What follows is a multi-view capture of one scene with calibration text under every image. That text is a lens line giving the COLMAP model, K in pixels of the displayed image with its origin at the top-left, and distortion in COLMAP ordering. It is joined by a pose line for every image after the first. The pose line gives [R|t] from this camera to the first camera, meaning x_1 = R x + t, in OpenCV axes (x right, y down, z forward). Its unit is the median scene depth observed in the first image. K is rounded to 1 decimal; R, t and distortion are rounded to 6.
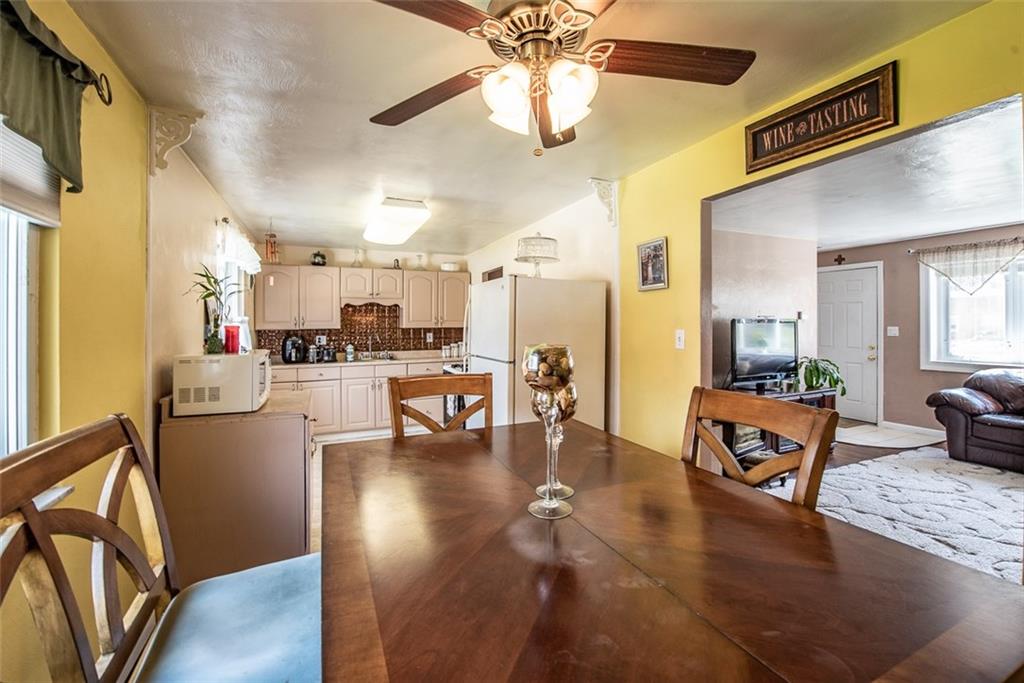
lens RADIAL K [[423.2, 0, 513.4], [0, 423.2, 324.3], [0, 0, 1]] dist [-0.002020, -0.000106]
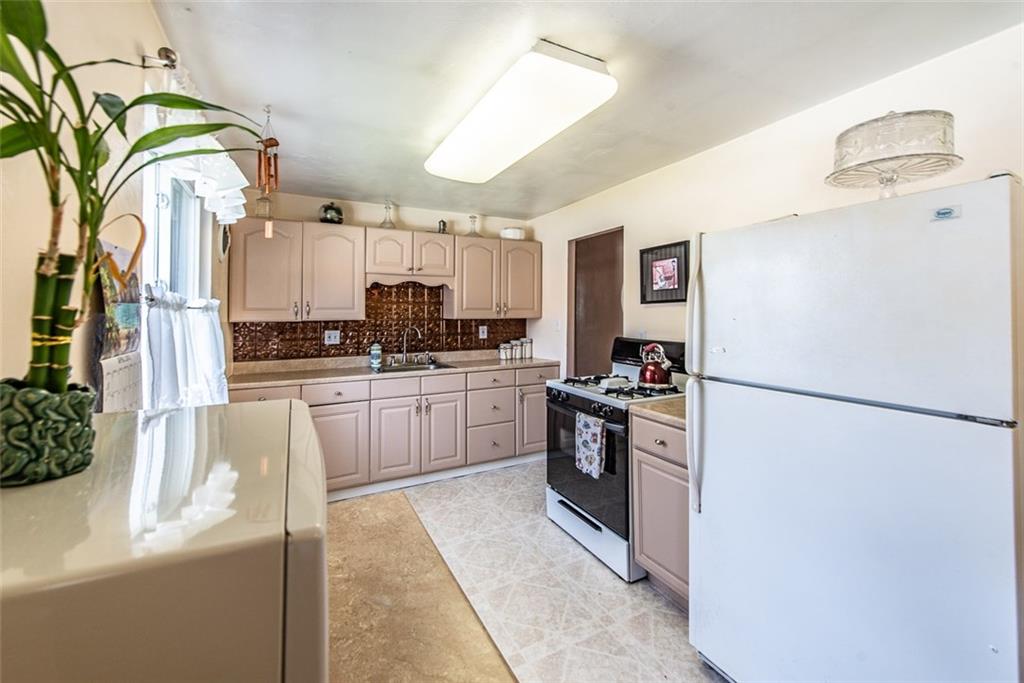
lens RADIAL K [[423.2, 0, 526.0], [0, 423.2, 307.4], [0, 0, 1]] dist [-0.002020, -0.000106]
pose [[0.997312, 0.004860, 0.073117, -0.190953], [-0.003833, 0.999892, -0.014180, -0.001033], [-0.073178, 0.013861, 0.997223, 0.299709]]
